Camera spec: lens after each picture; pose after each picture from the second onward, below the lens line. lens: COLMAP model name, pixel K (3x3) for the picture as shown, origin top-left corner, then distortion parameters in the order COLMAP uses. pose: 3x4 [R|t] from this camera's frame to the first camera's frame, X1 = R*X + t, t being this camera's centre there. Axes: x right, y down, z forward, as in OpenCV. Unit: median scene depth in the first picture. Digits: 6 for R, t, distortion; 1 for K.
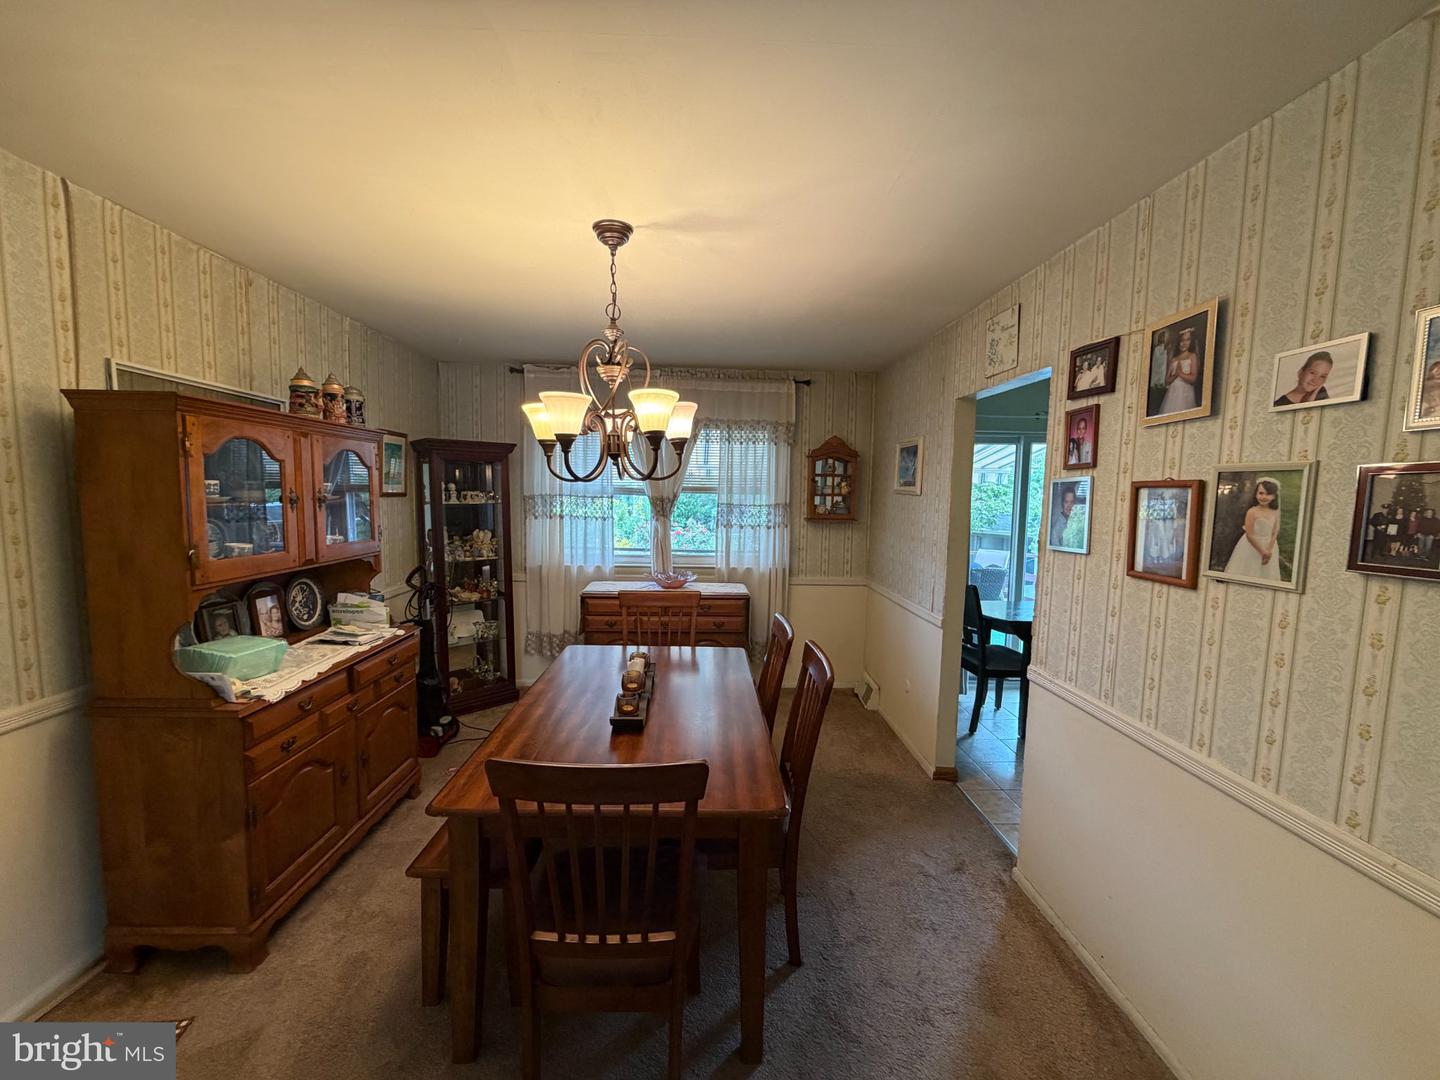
lens RADIAL K [[573.0, 0, 720.0], [0, 573.0, 540.0], [0, 0, 1]] dist [-0.004200, -0.000148]
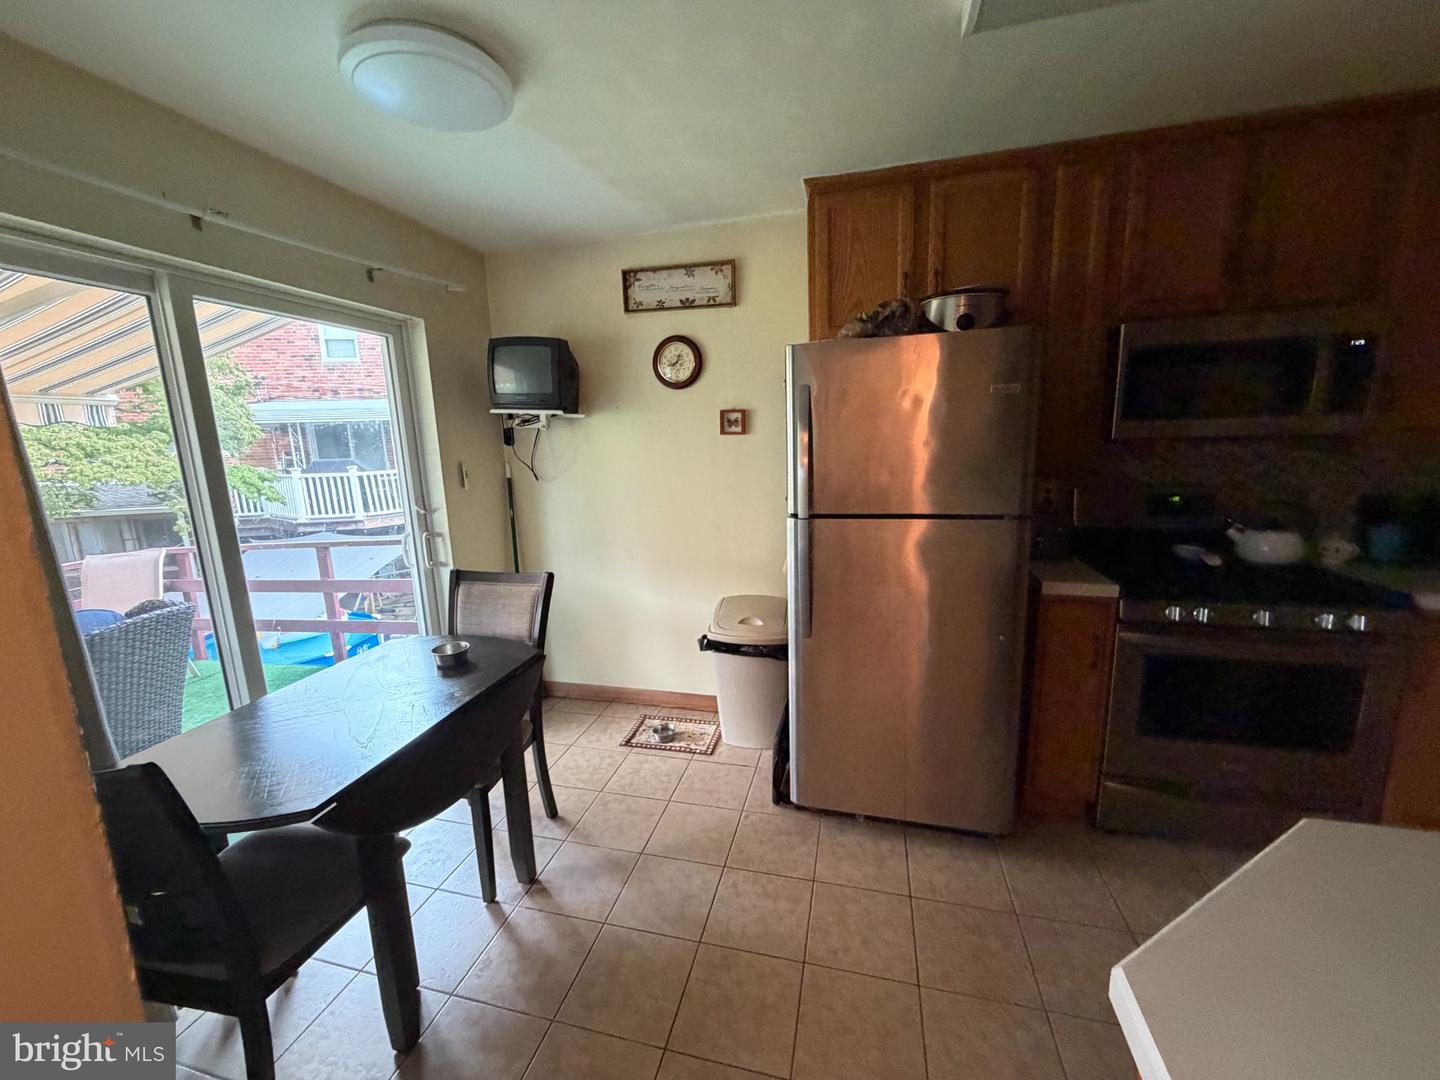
lens RADIAL K [[573.0, 0, 720.0], [0, 573.0, 540.0], [0, 0, 1]] dist [-0.004200, -0.000148]
pose [[0.279101, -0.201159, 0.938956, 0.093765], [0.124098, 0.977168, 0.172457, -0.012364], [-0.952209, 0.068390, 0.297692, 0.211170]]
